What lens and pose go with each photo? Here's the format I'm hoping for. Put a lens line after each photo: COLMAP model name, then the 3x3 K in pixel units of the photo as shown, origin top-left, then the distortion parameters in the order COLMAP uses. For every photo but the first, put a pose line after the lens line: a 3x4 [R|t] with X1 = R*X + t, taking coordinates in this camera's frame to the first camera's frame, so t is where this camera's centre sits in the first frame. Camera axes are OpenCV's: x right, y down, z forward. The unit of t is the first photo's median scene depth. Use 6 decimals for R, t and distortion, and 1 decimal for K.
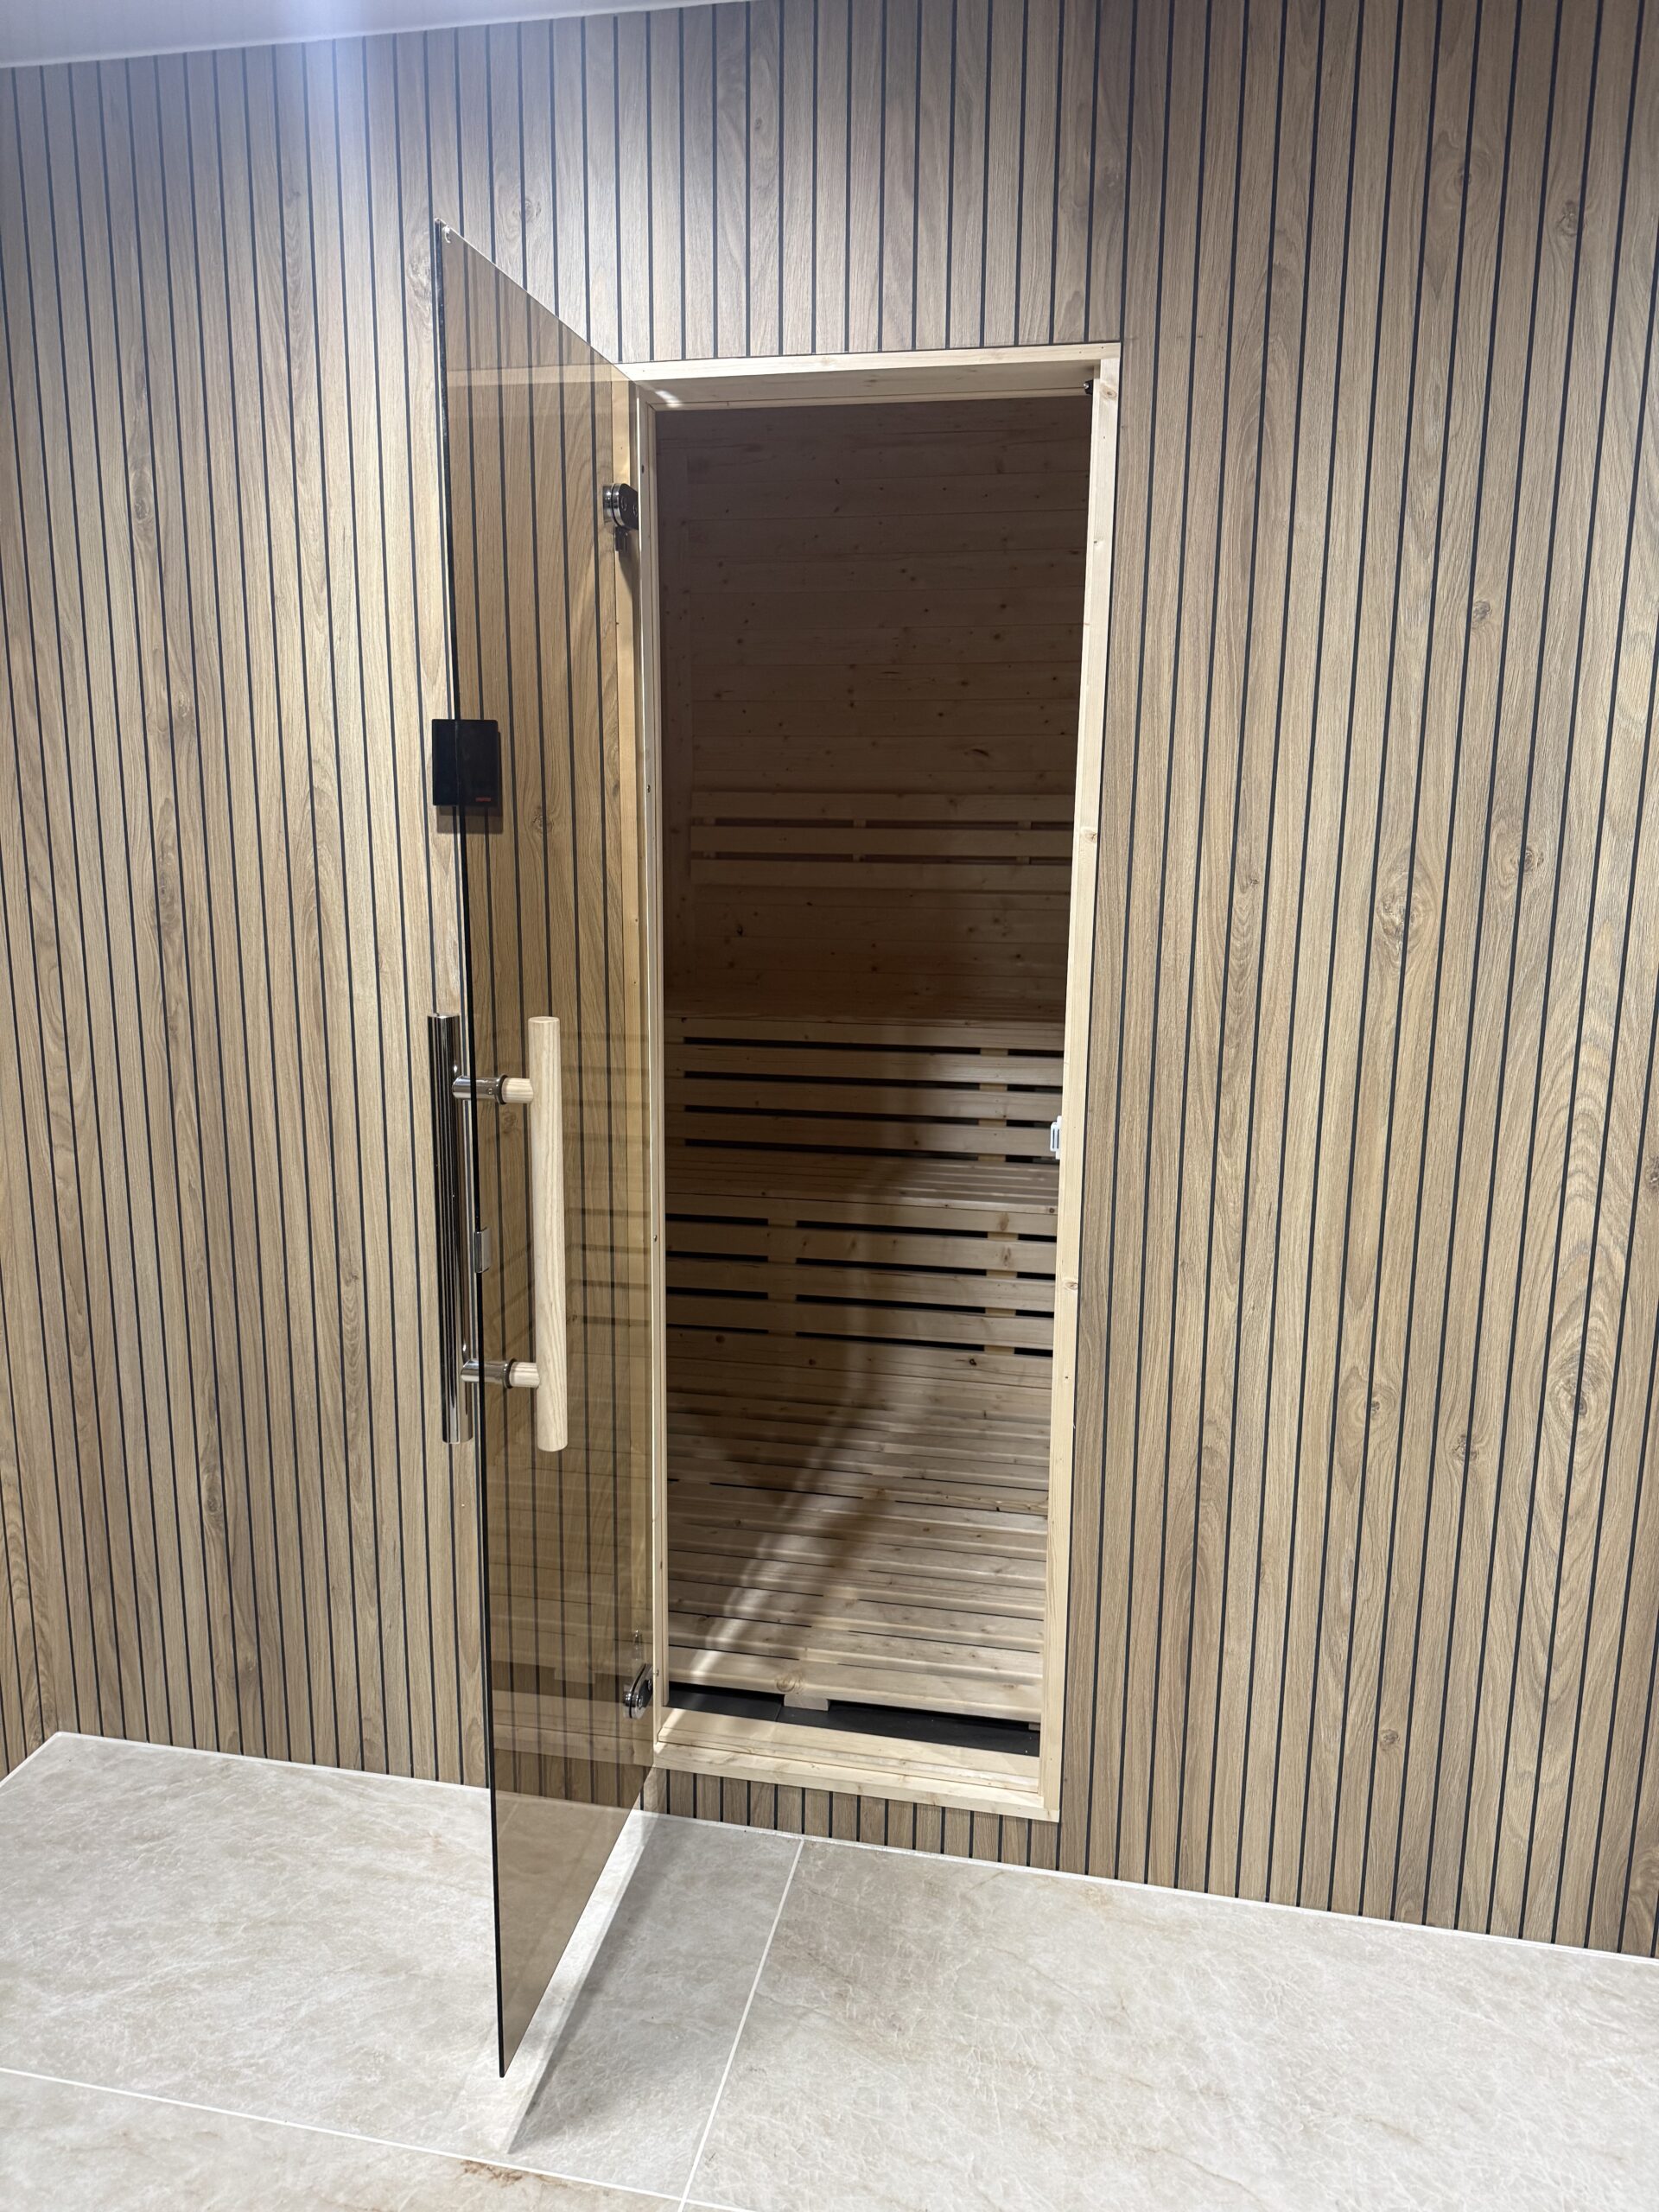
lens RADIAL K [[1571.3, 0, 829.5], [0, 1571.3, 1106.0], [0, 0, 1]] dist [0.039535, -0.048849]
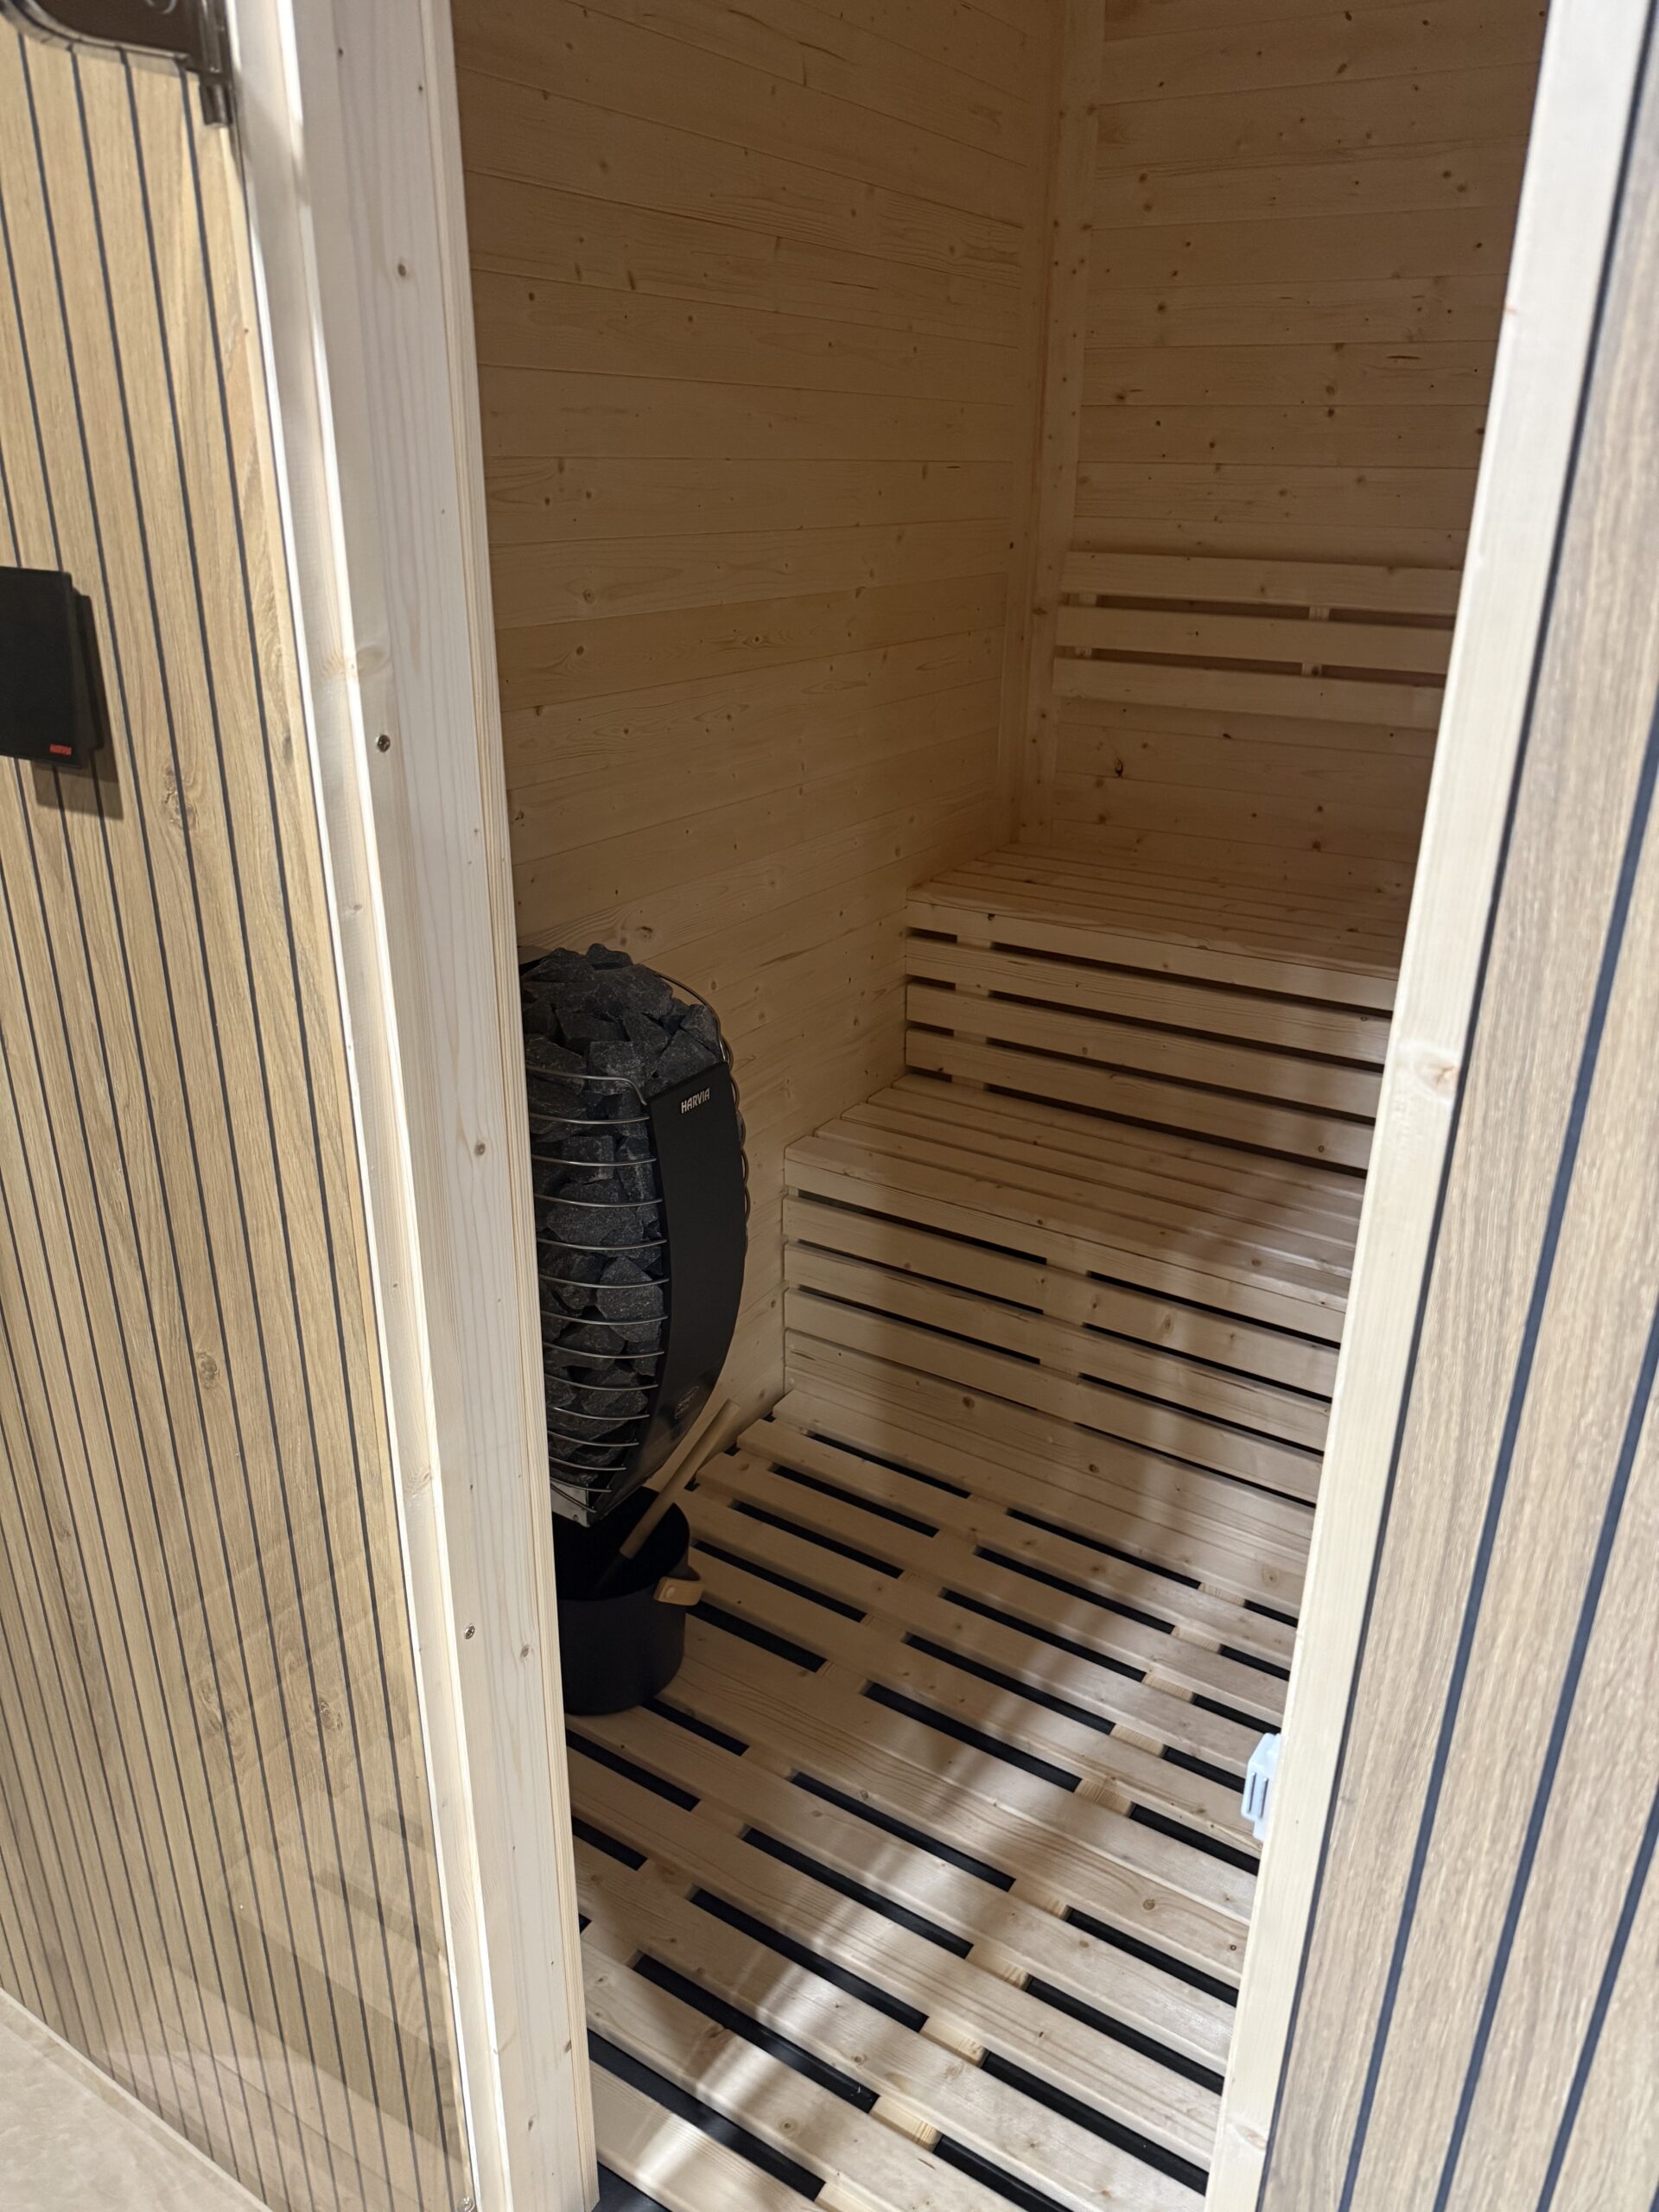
lens RADIAL K [[1546.6, 0, 856.3], [0, 1546.6, 1092.7], [0, 0, 1]] dist [0.084520, -0.148645]
pose [[0.934917, 0.141595, -0.325393, 0.130531], [-0.077890, 0.976465, 0.201118, -0.177702], [0.346212, -0.162683, 0.923943, 0.562147]]
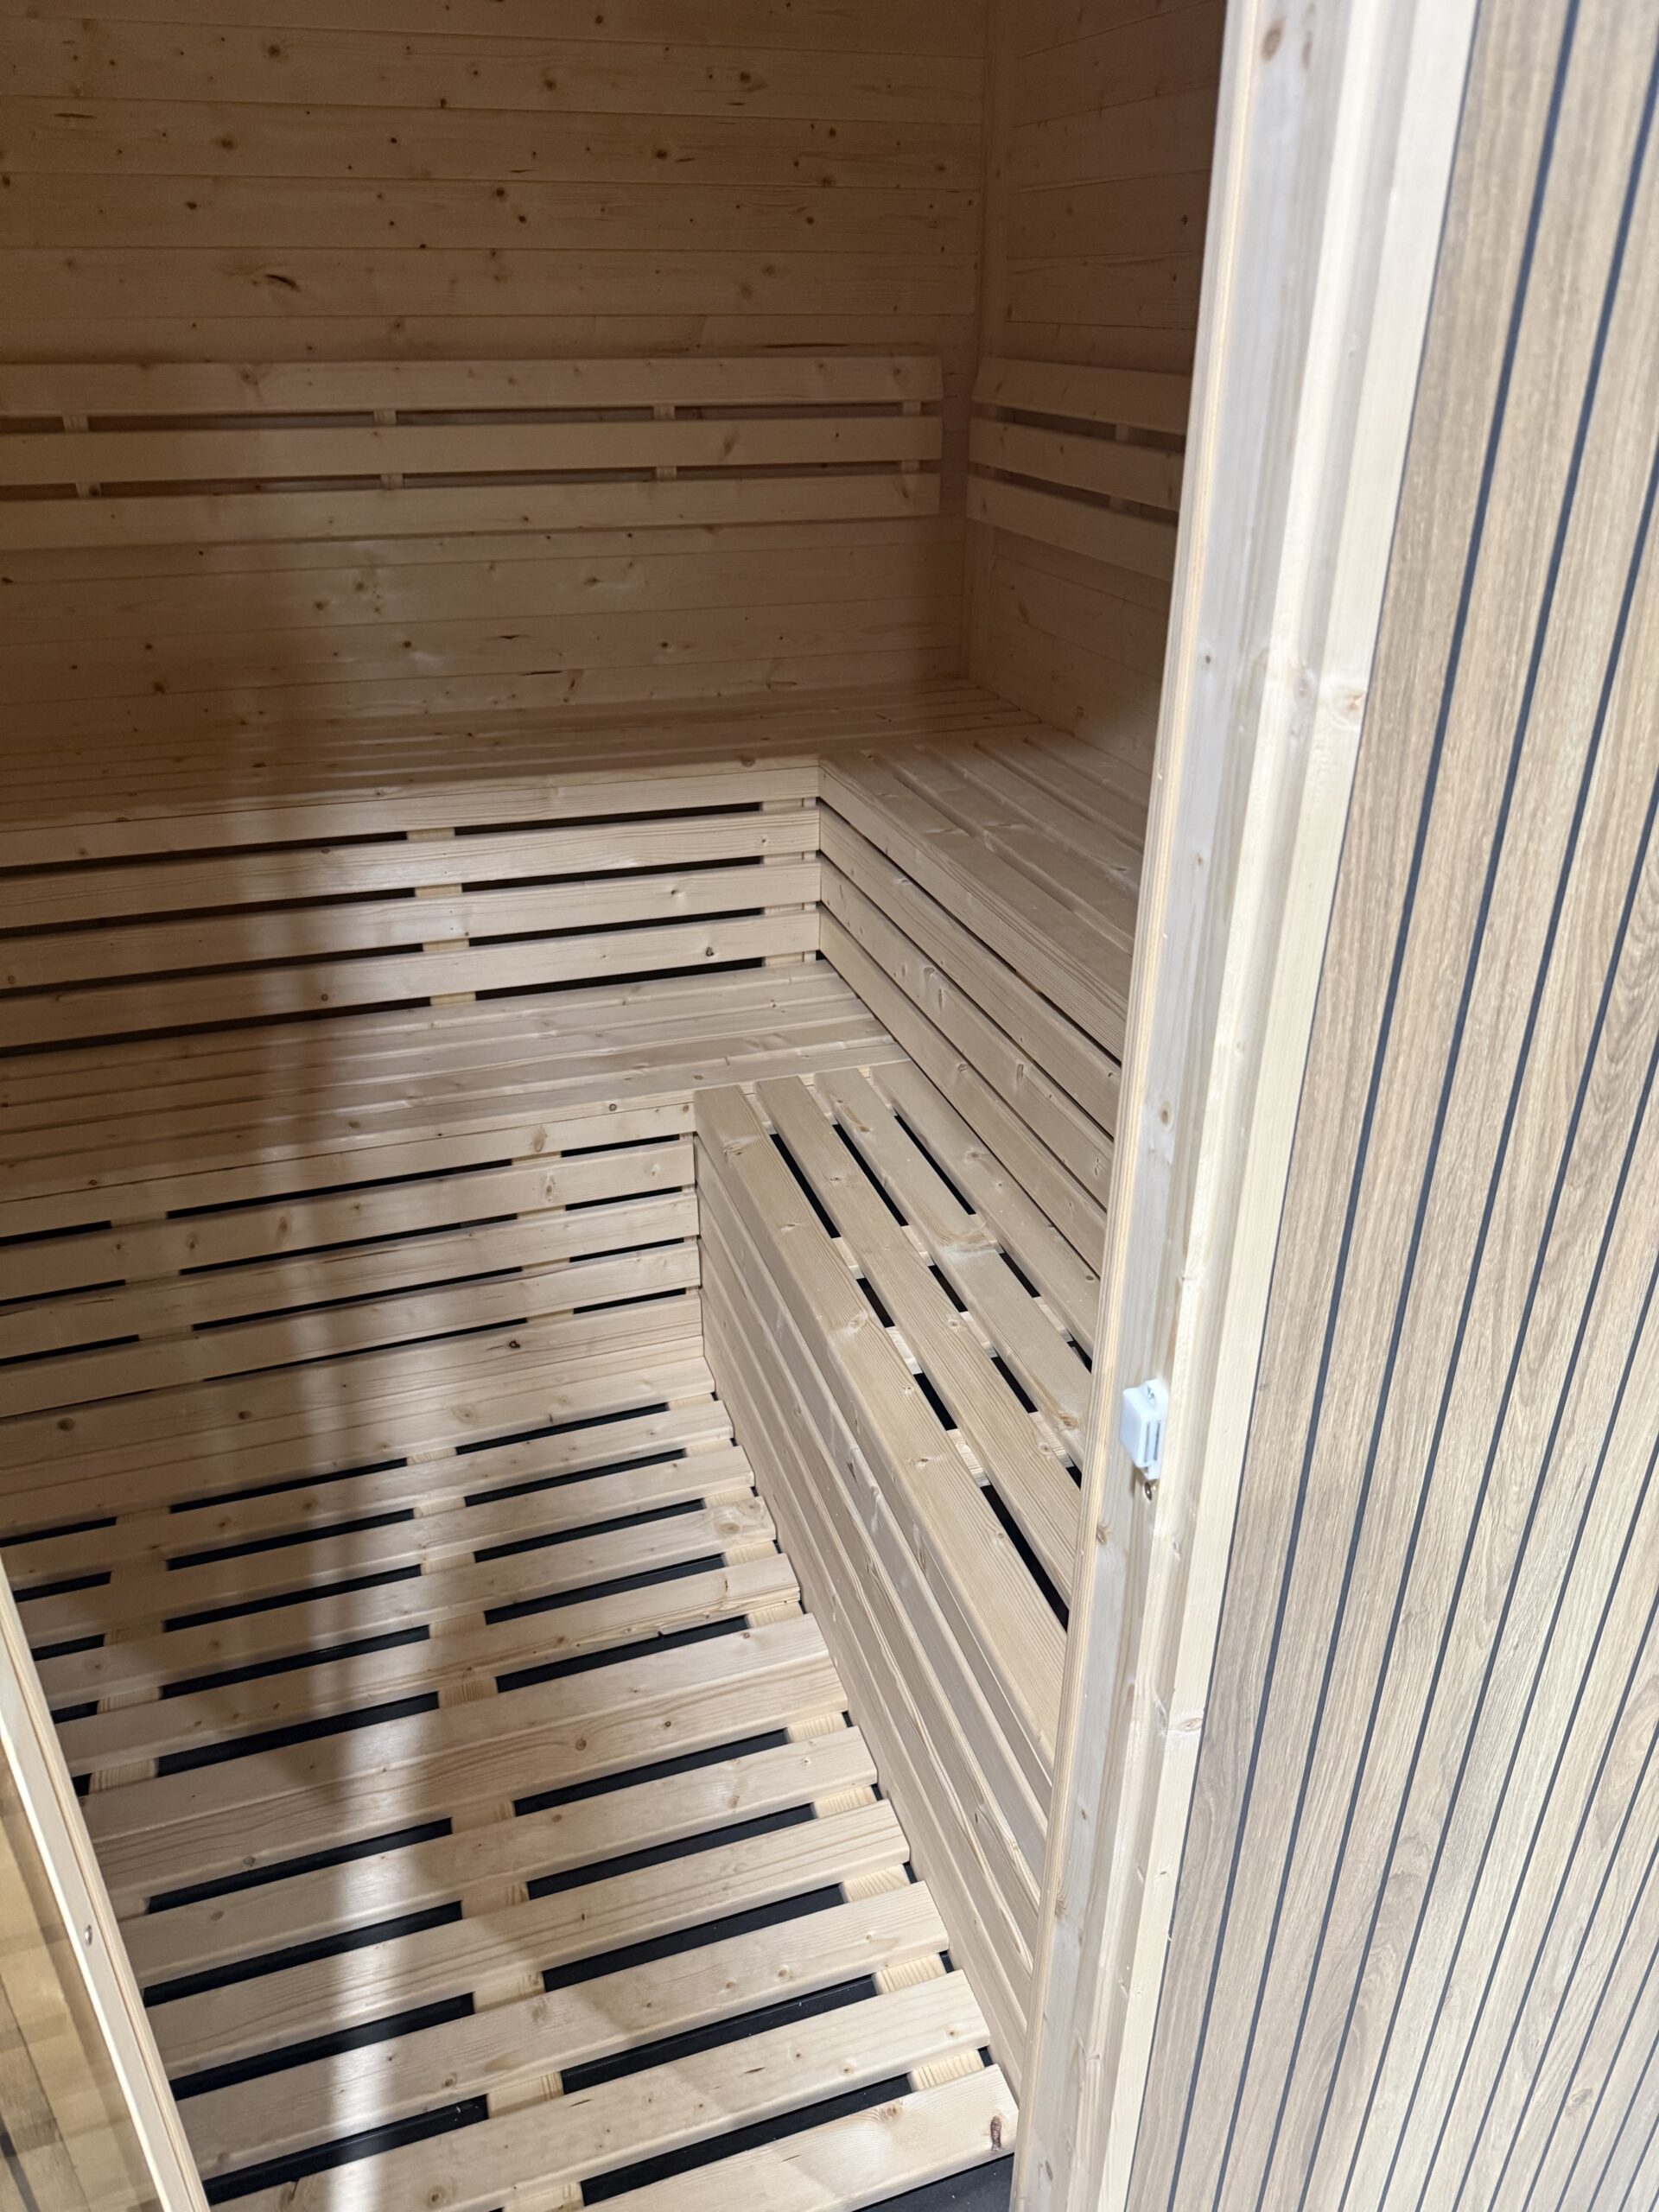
lens RADIAL K [[1550.8, 0, 835.2], [0, 1550.8, 1094.4], [0, 0, 1]] dist [0.006118, -0.018256]
pose [[0.870042, -0.227744, 0.437217, -0.068239], [0.095985, 0.948178, 0.302895, -0.164306], [-0.483542, -0.221565, 0.846815, 0.621283]]
